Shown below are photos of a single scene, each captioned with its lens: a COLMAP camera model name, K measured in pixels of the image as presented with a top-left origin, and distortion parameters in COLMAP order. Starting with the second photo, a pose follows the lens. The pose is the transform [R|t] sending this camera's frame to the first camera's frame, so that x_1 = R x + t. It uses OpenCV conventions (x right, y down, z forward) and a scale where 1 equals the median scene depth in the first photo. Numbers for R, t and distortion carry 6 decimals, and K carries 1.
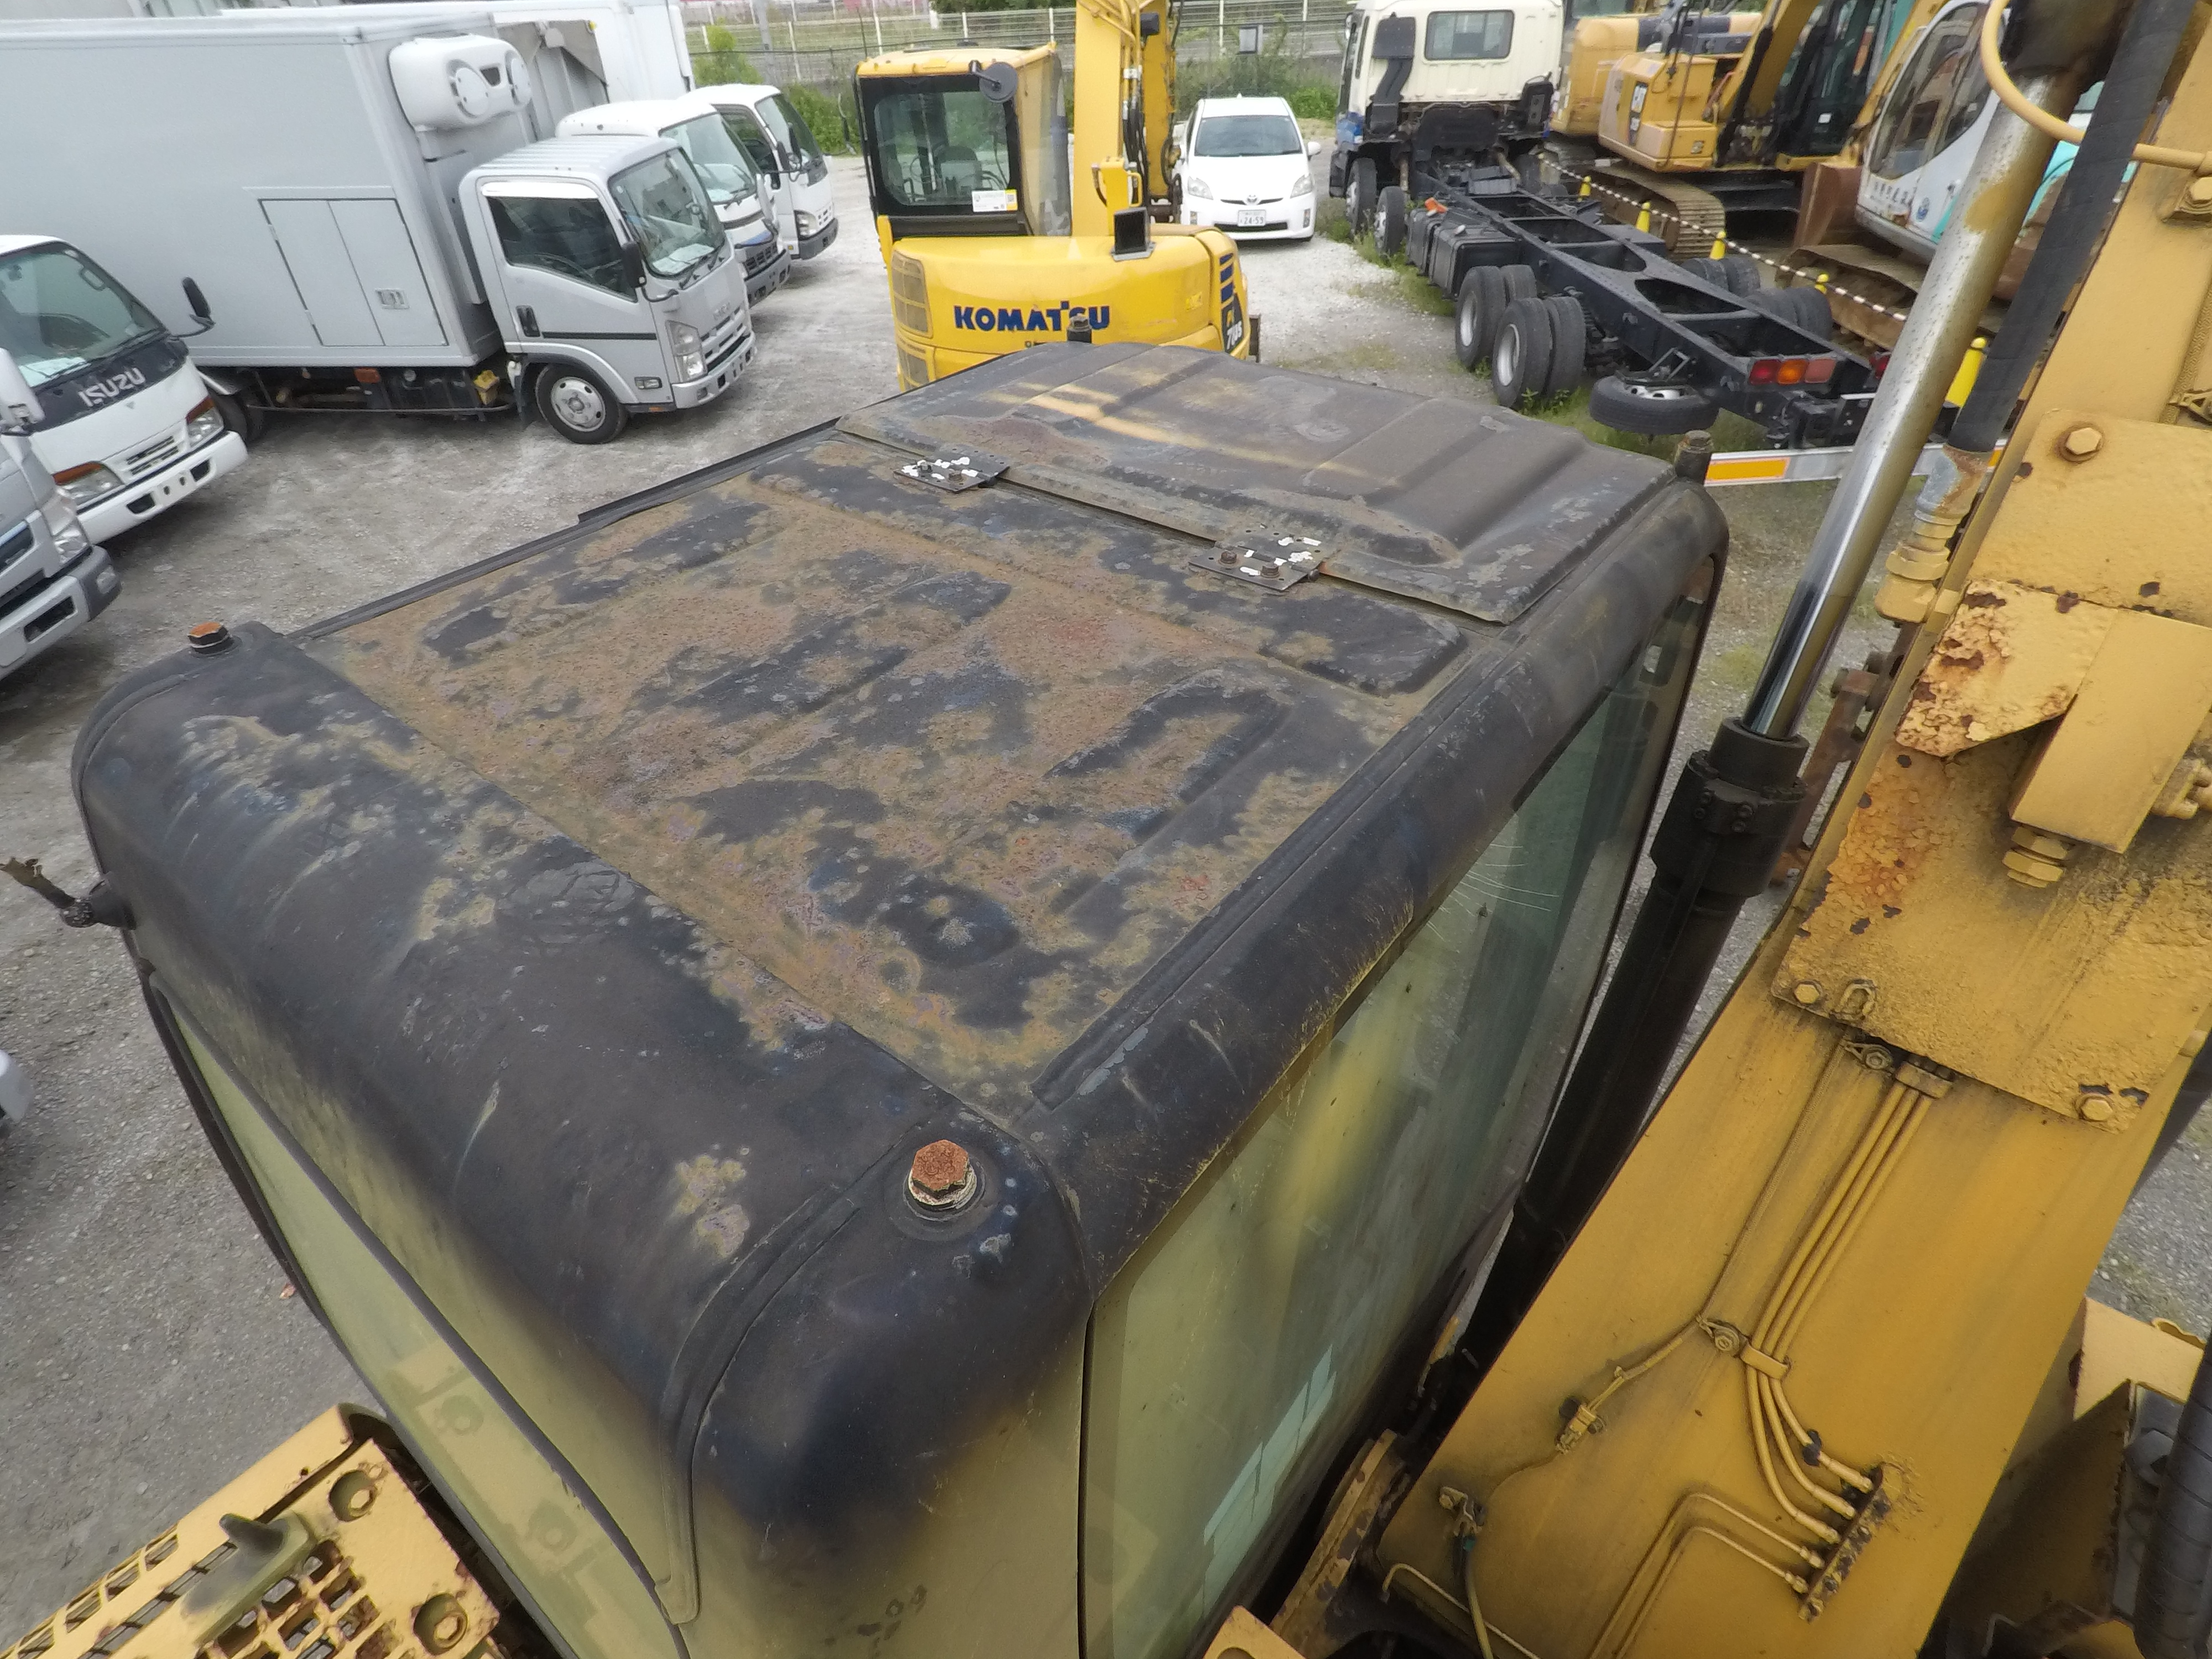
lens RADIAL K [[1129.3, 0, 1111.4], [0, 1129.3, 817.4], [0, 0, 1]] dist [-0.022938, 0.007794]
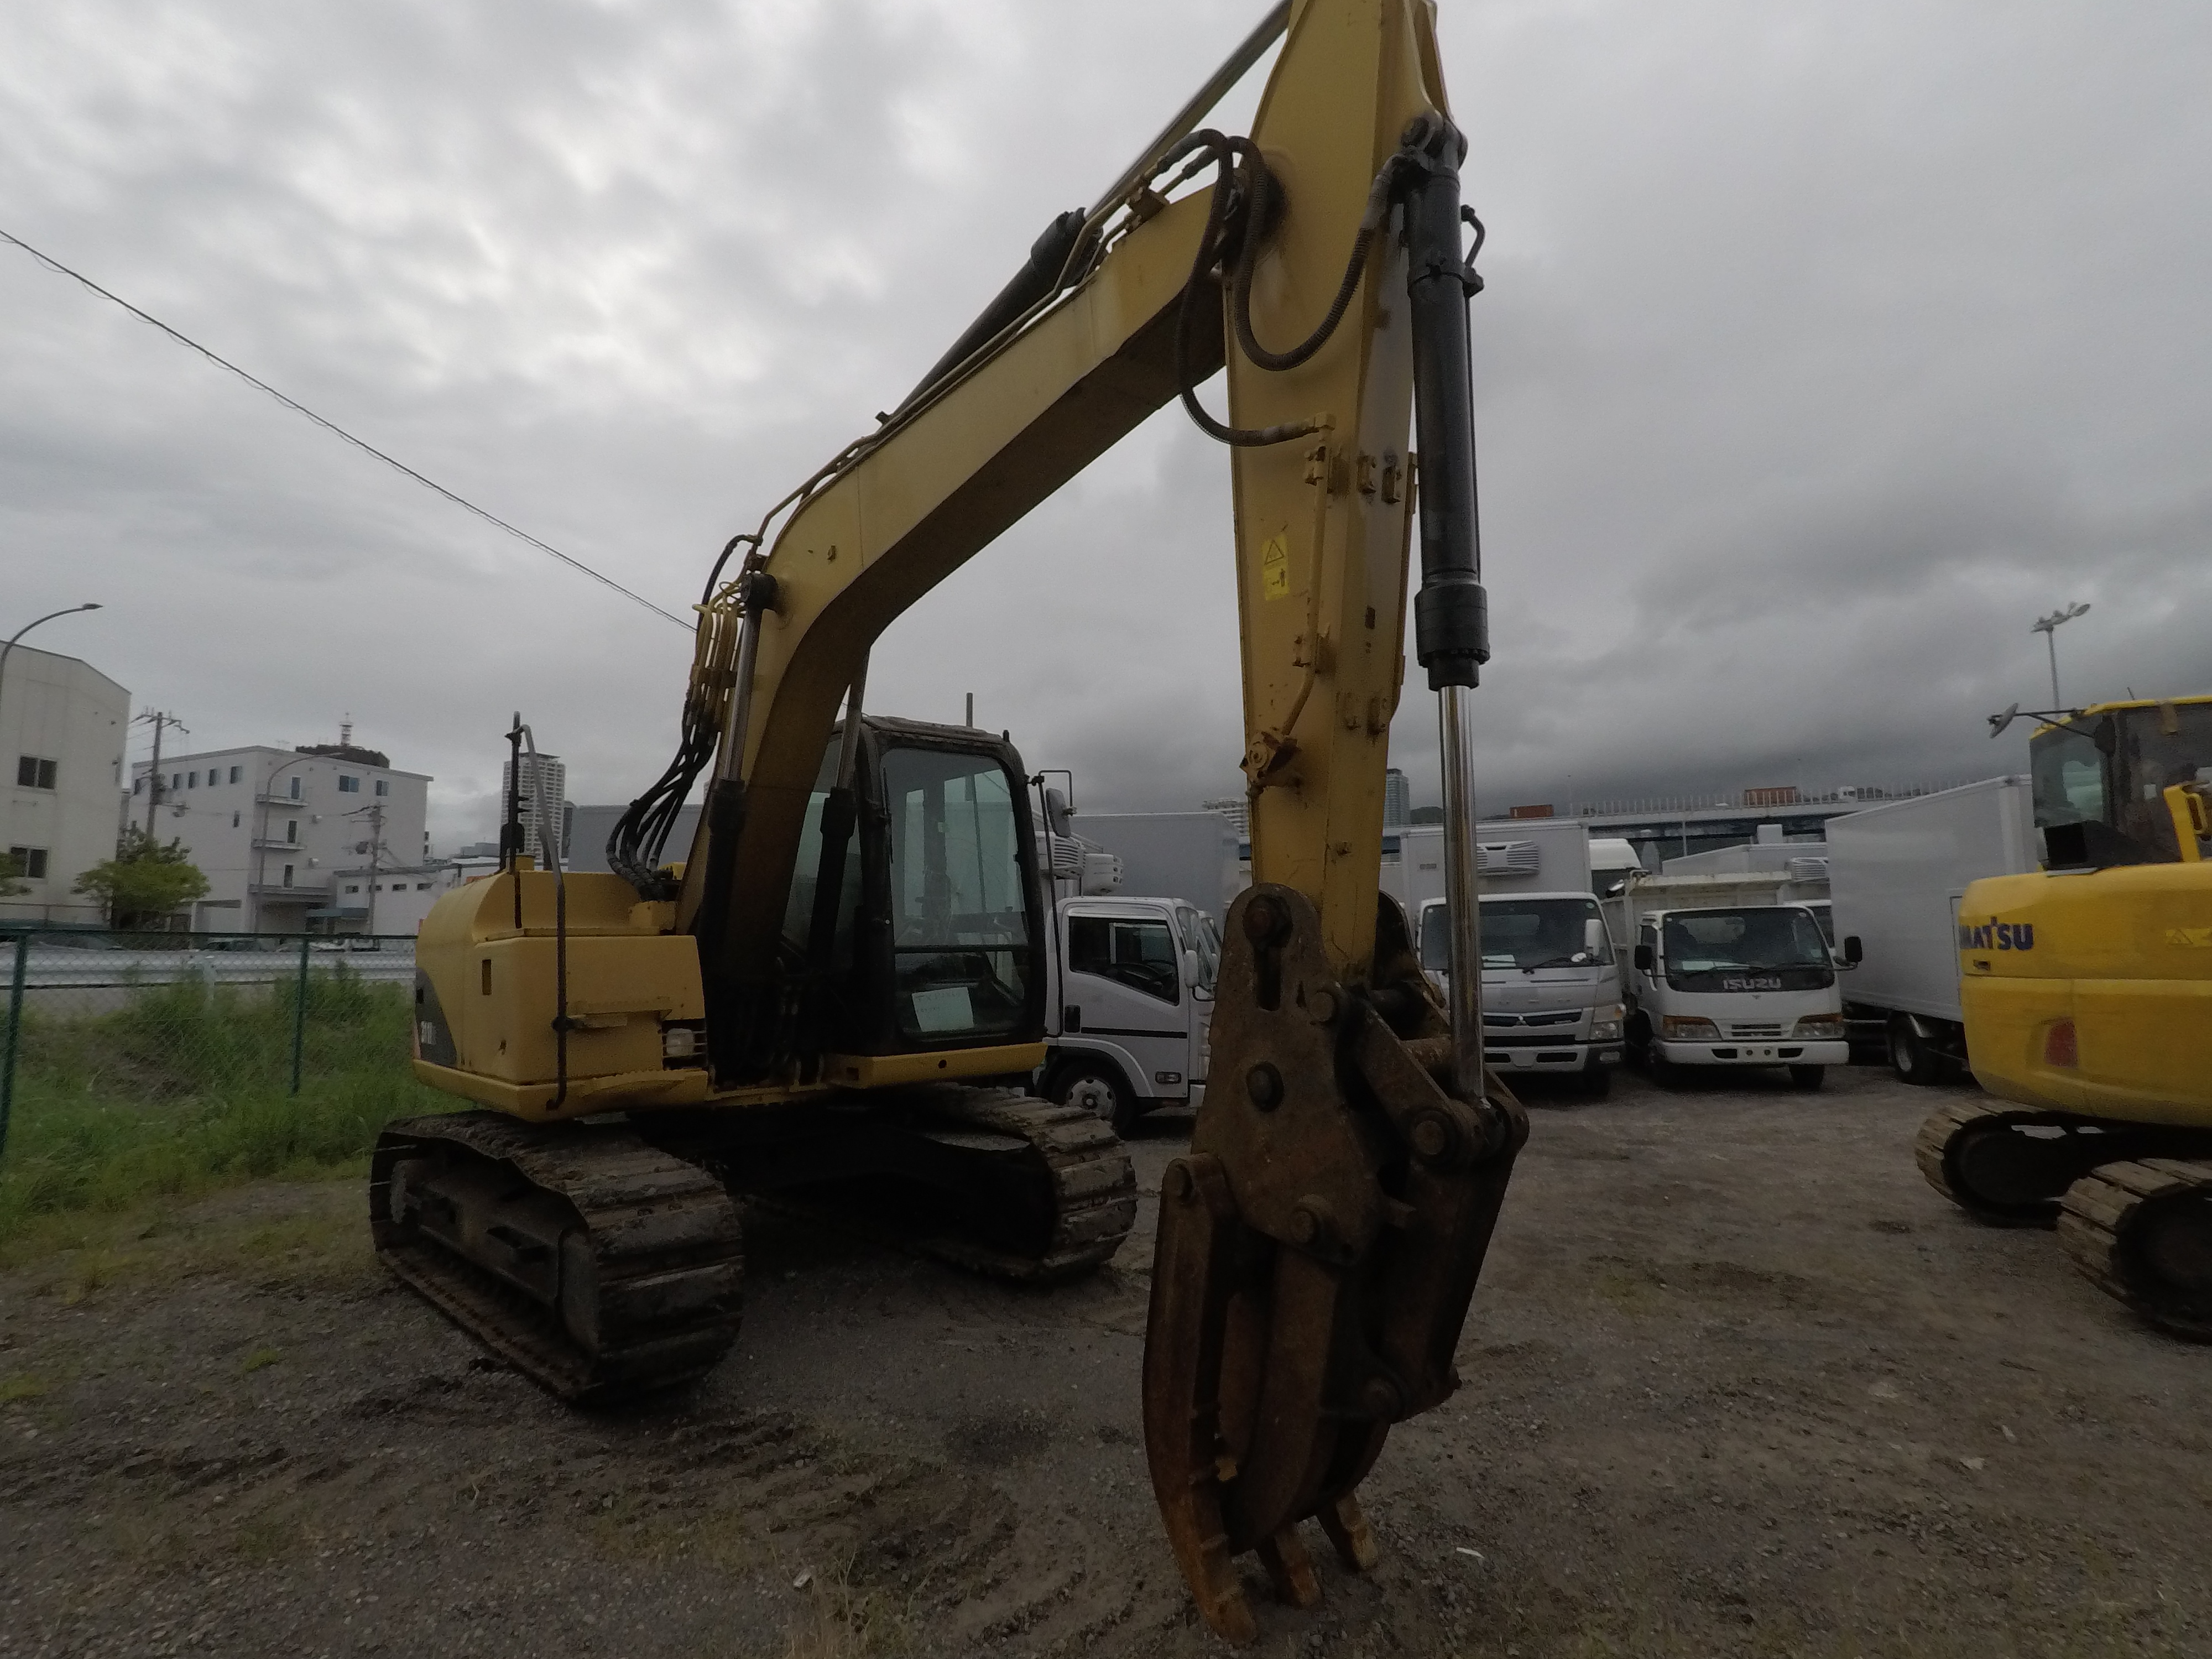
lens RADIAL K [[1129.3, 0, 1122.6], [0, 1129.3, 826.6], [0, 0, 1]] dist [-0.022938, 0.007794]
pose [[-0.169868, -0.070047, -0.982974, 5.349549], [-0.585370, 0.809600, 0.043465, -0.841998], [0.792772, 0.582787, -0.178529, 3.175362]]
